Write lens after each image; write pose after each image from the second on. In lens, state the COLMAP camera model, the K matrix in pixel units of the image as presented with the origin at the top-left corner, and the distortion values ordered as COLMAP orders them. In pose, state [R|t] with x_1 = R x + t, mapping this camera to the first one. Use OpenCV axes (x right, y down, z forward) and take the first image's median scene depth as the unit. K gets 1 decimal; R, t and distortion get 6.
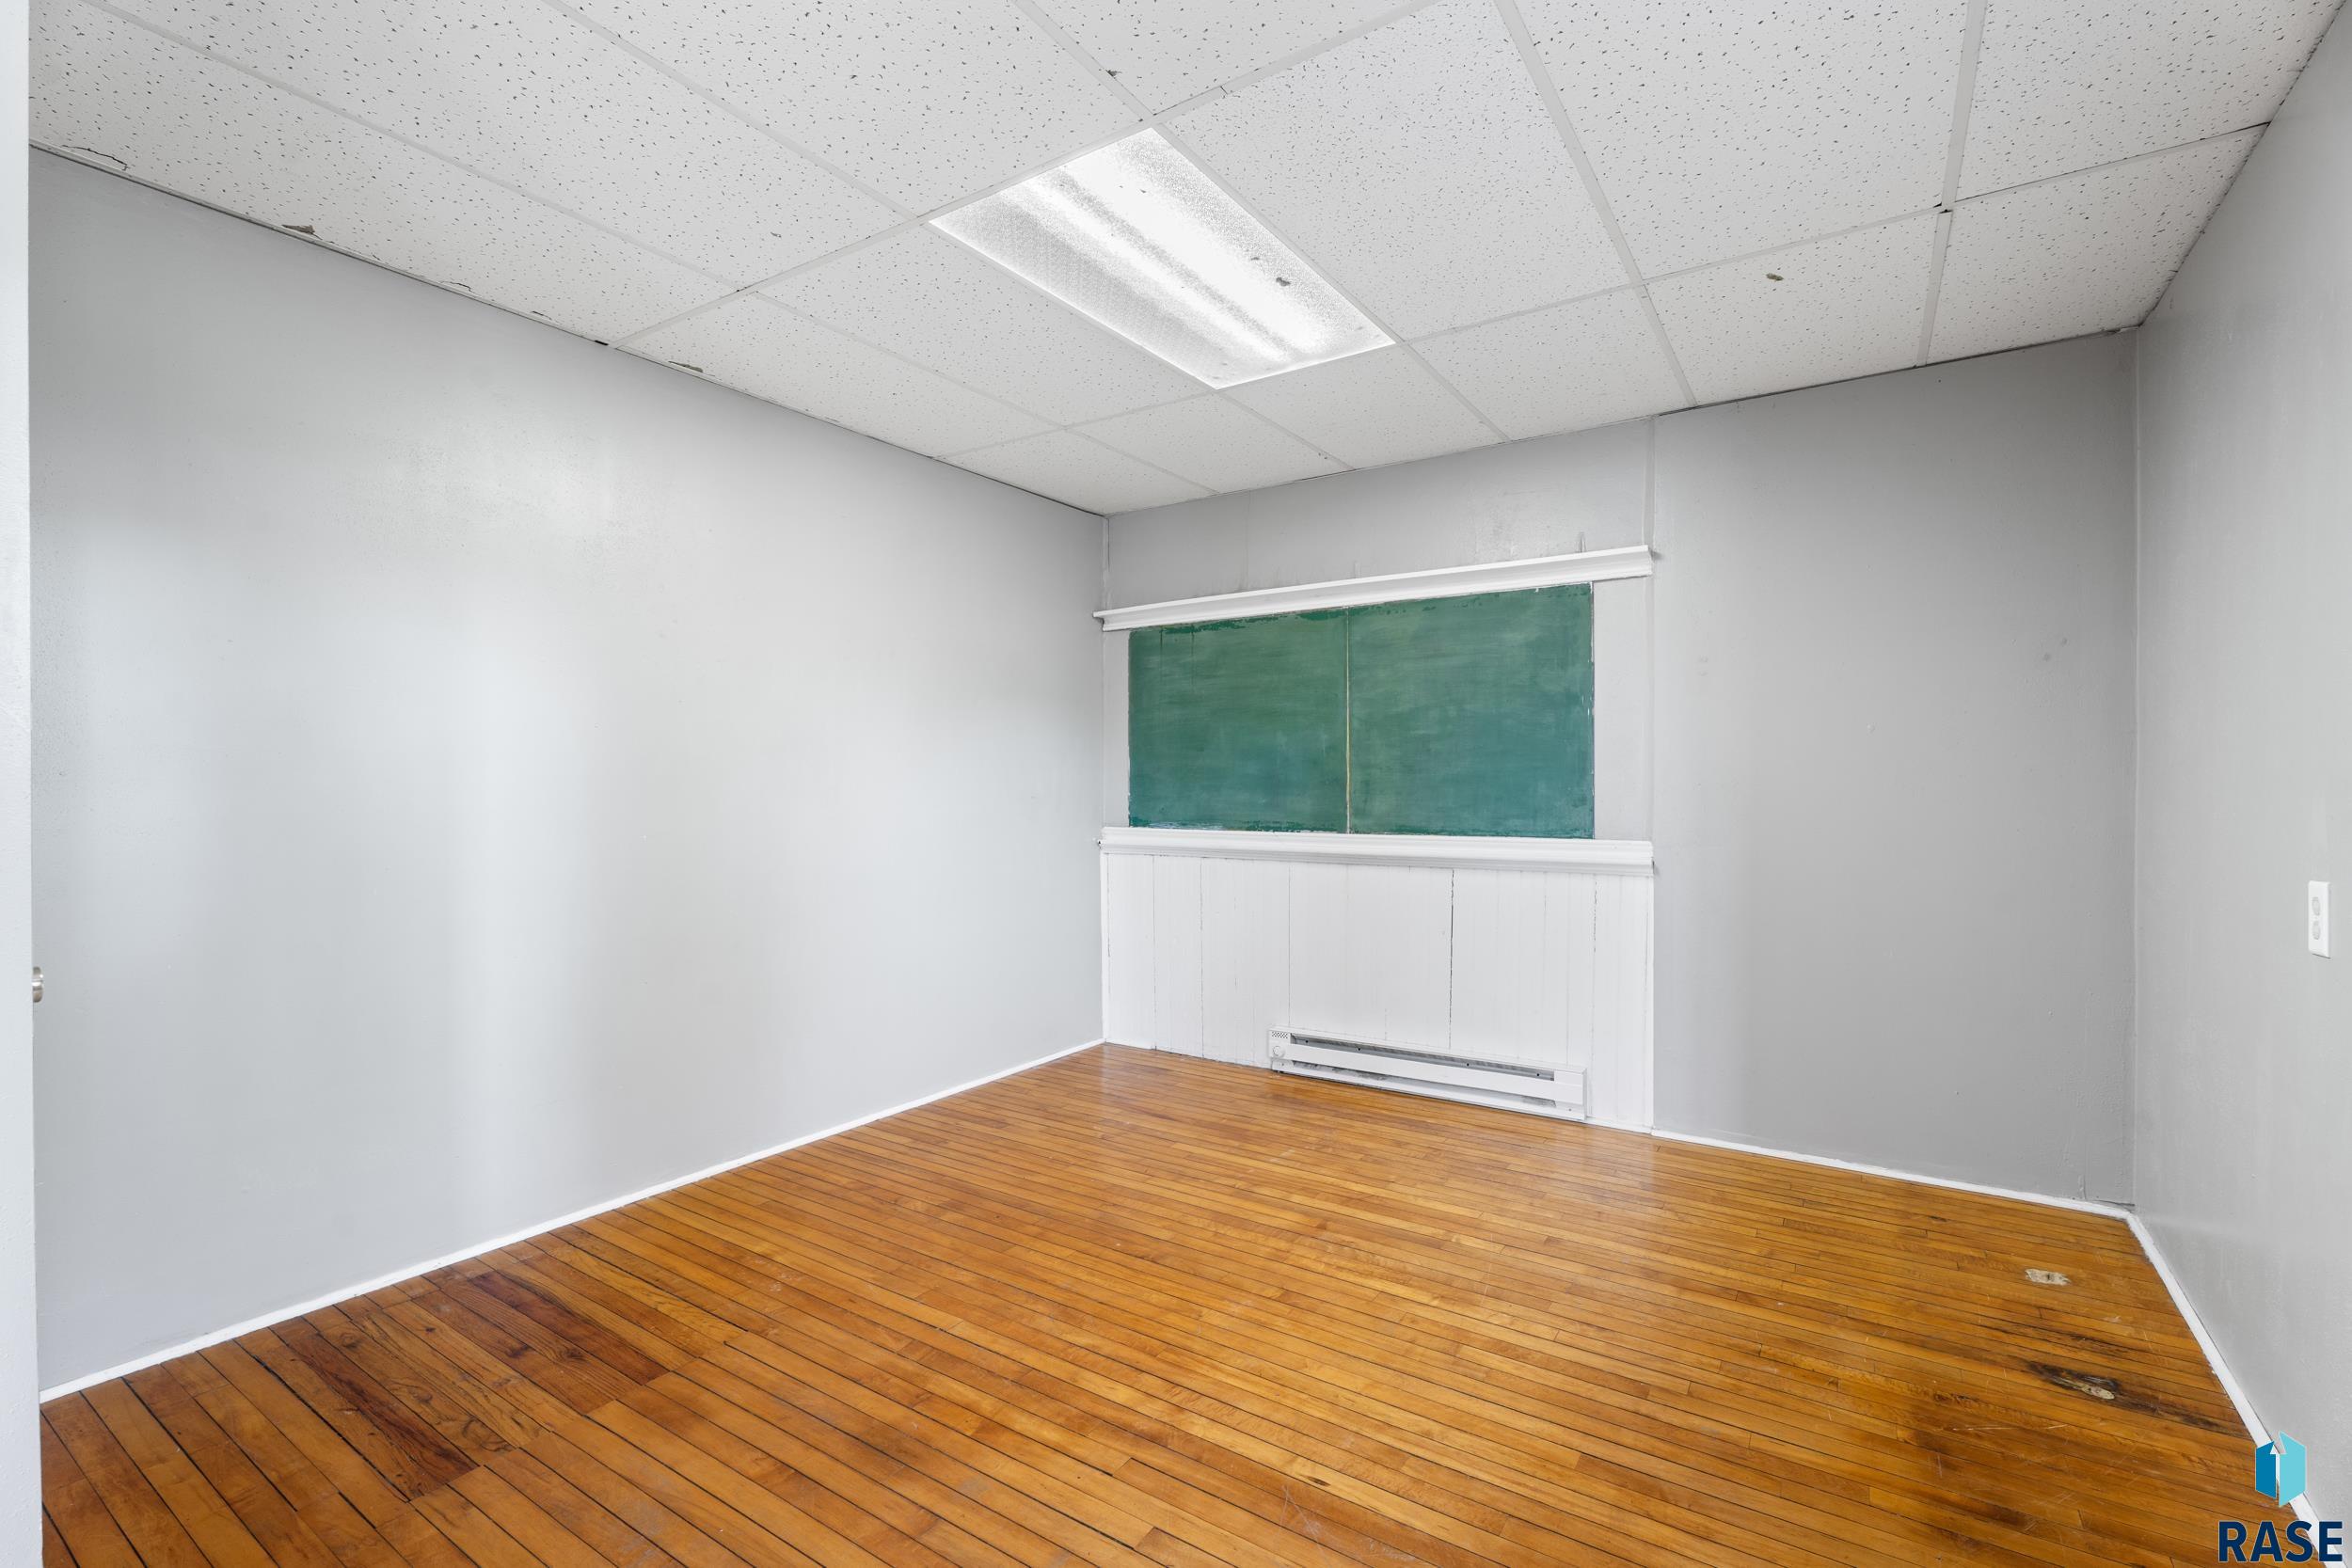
lens RADIAL K [[1044.4, 0, 1176.0], [0, 1044.4, 776.0], [0, 0, 1]] dist [0.002373, 0.000160]
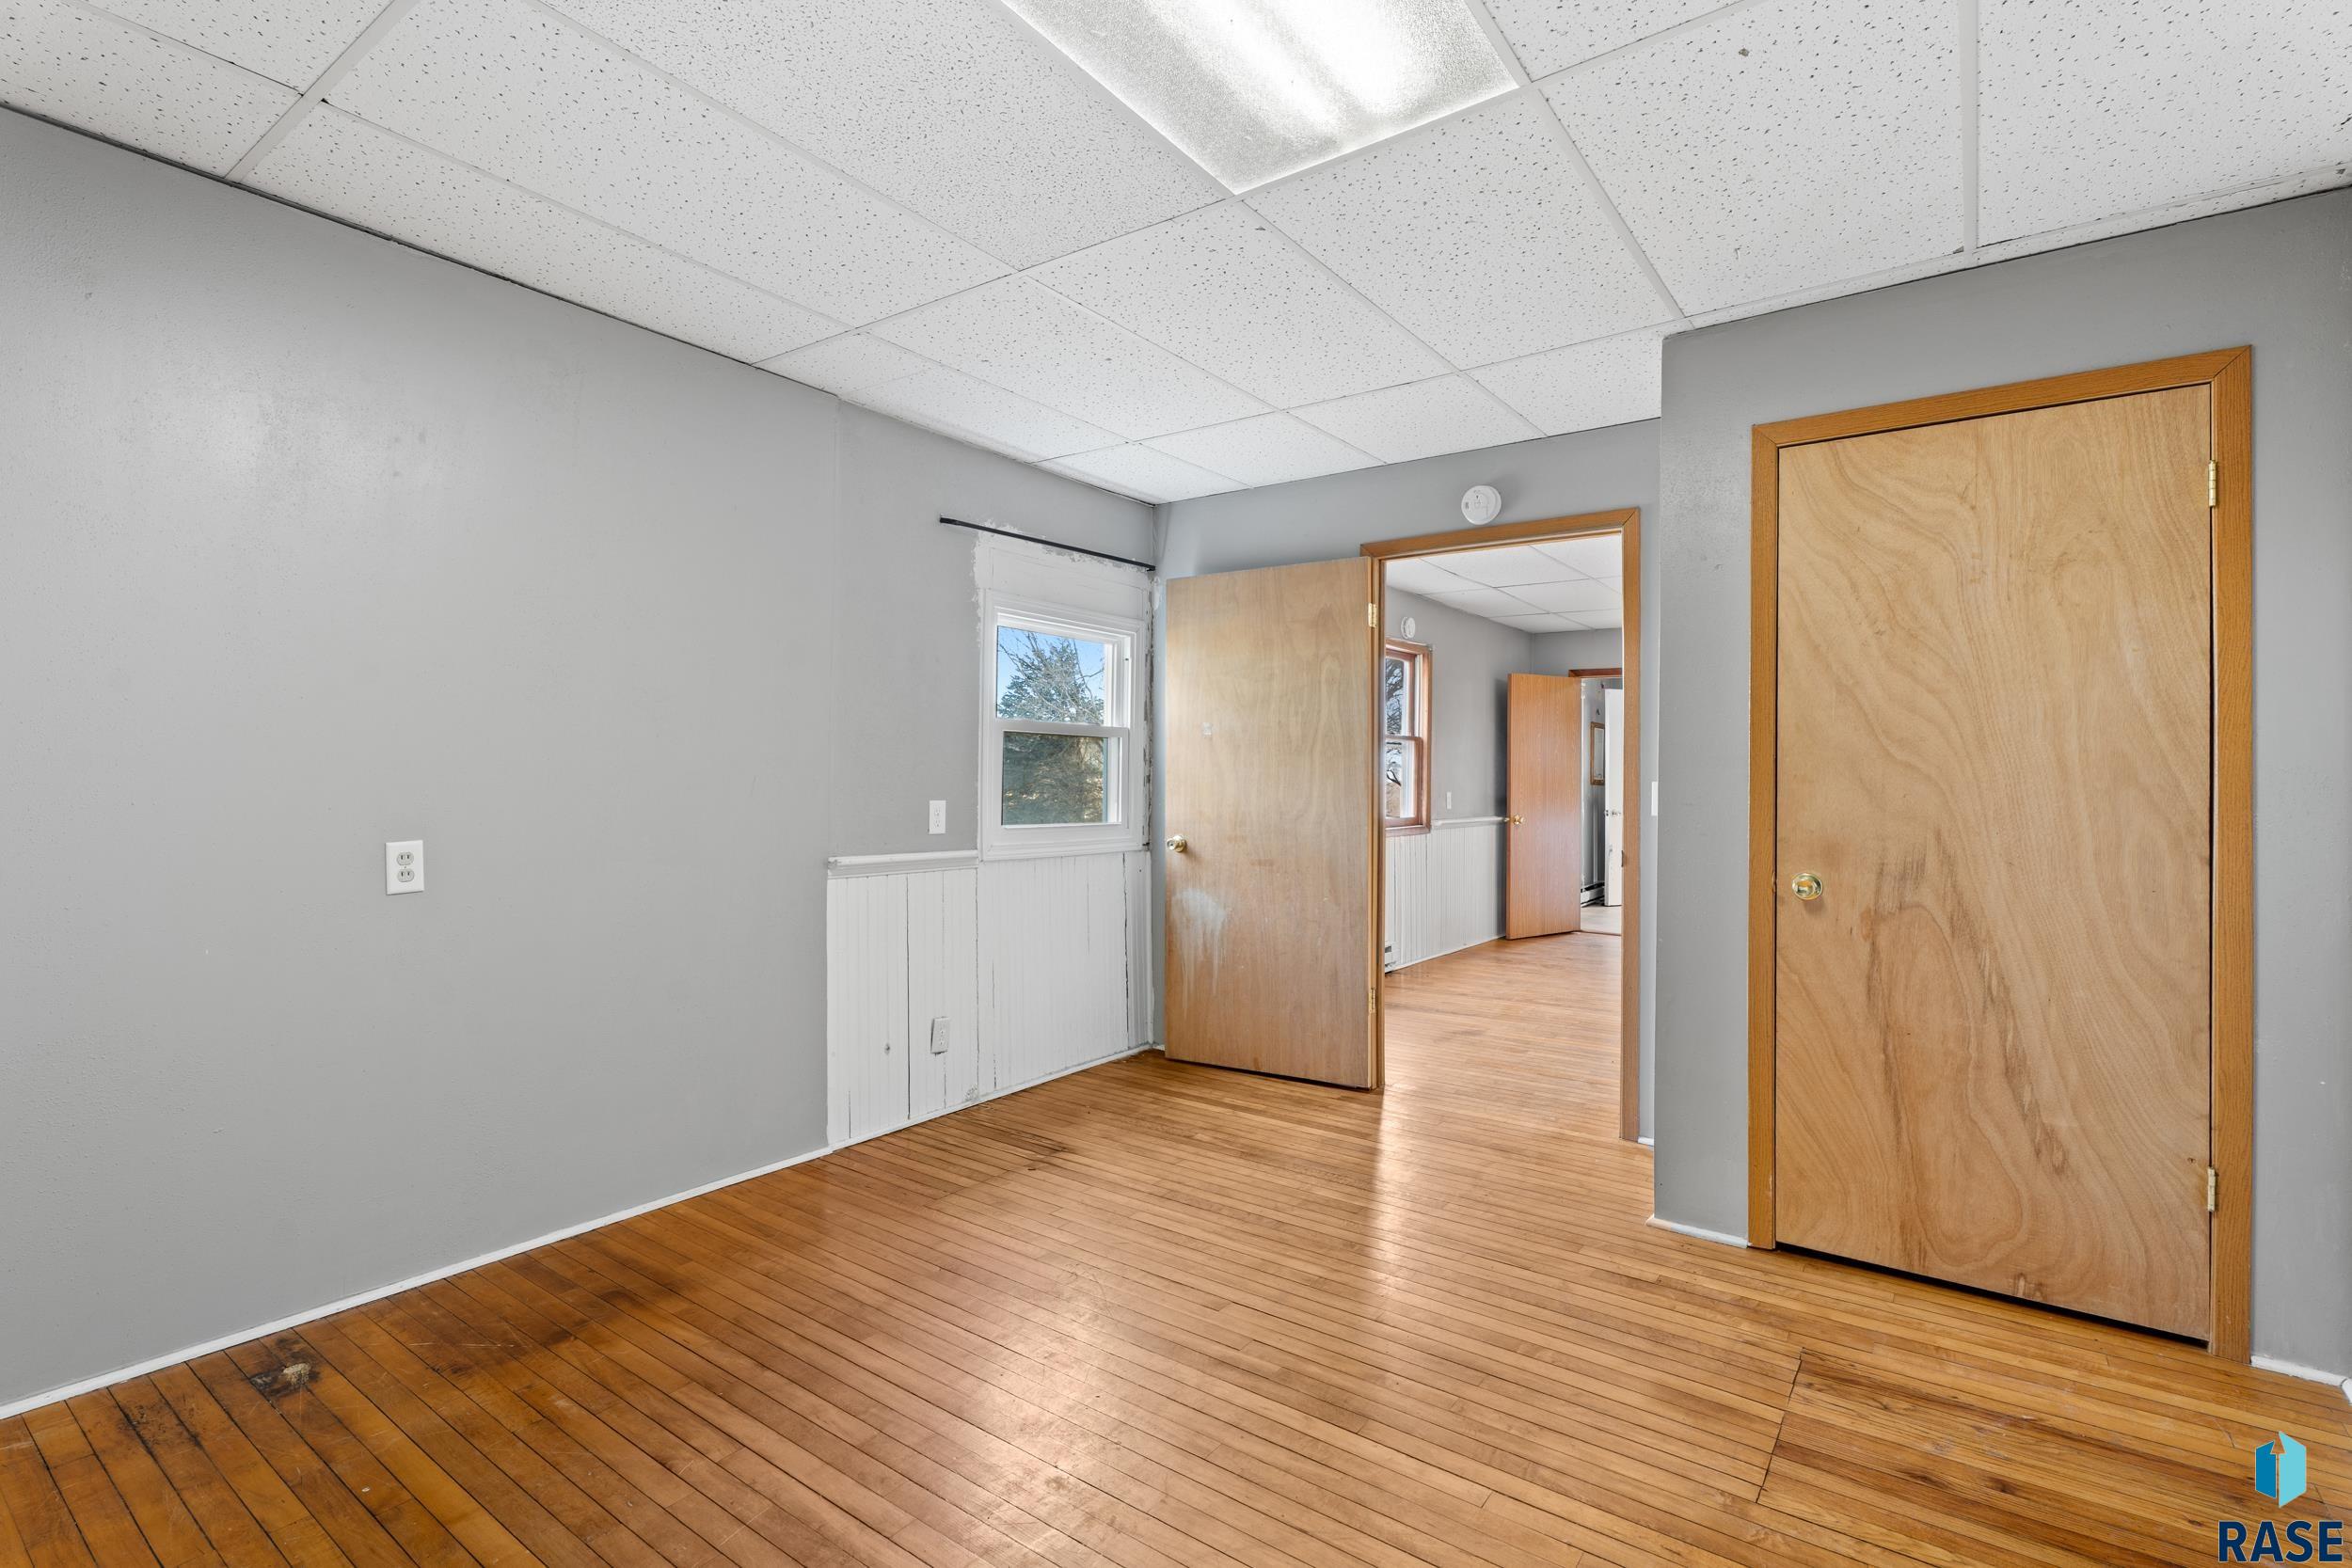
lens RADIAL K [[1044.4, 0, 1178.3], [0, 1044.4, 790.1], [0, 0, 1]] dist [0.002373, 0.000160]
pose [[-0.998765, -0.008367, 0.048965, -0.023667], [-0.007700, 0.999875, 0.013810, 0.002321], [-0.049075, 0.013416, -0.998705, 1.942836]]
